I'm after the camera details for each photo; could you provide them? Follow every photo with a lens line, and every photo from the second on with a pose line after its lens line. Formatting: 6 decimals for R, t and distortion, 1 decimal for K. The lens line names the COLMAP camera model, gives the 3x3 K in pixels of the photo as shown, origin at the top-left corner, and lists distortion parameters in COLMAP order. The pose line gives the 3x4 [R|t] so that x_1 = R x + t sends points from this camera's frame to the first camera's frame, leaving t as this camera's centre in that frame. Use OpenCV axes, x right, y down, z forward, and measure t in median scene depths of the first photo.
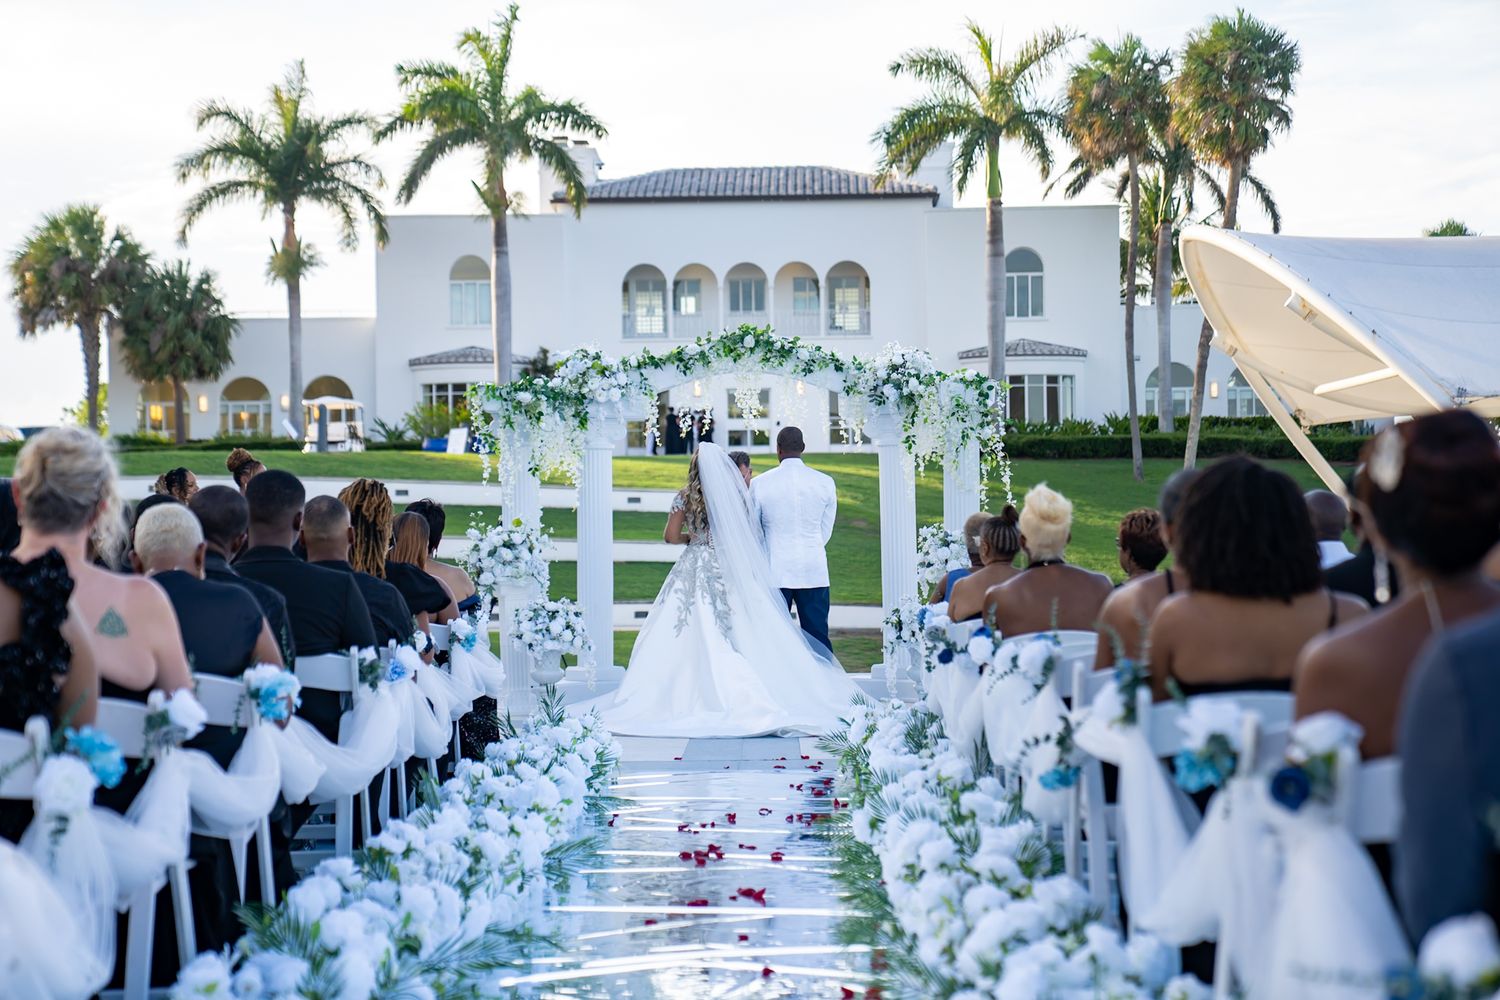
lens RADIAL K [[3078.8, 0, 750.0], [0, 3078.8, 500.0], [0, 0, 1]] dist [0.324809, 0.133006]
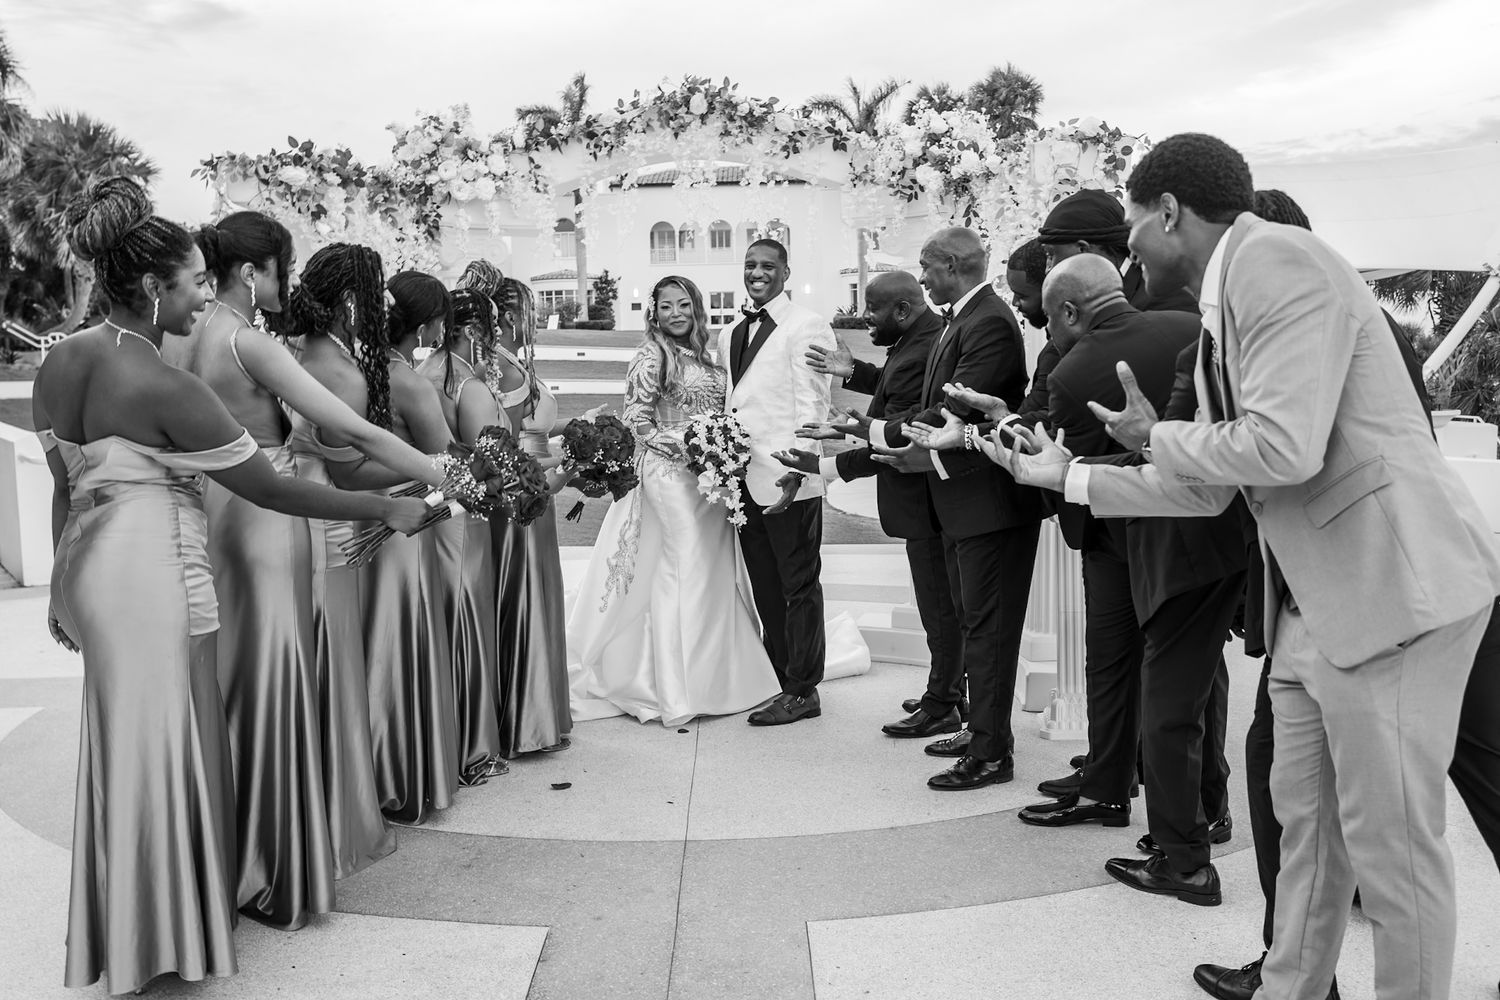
lens RADIAL K [[1479.0, 0, 699.4], [0, 1479.0, 499.1], [0, 0, 1]] dist [-0.000196, -0.000506]
pose [[0.999813, -0.007211, -0.017953, 0.001163], [0.008909, 0.995302, 0.096410, 0.000017], [0.017173, -0.096552, 0.995180, 0.168231]]
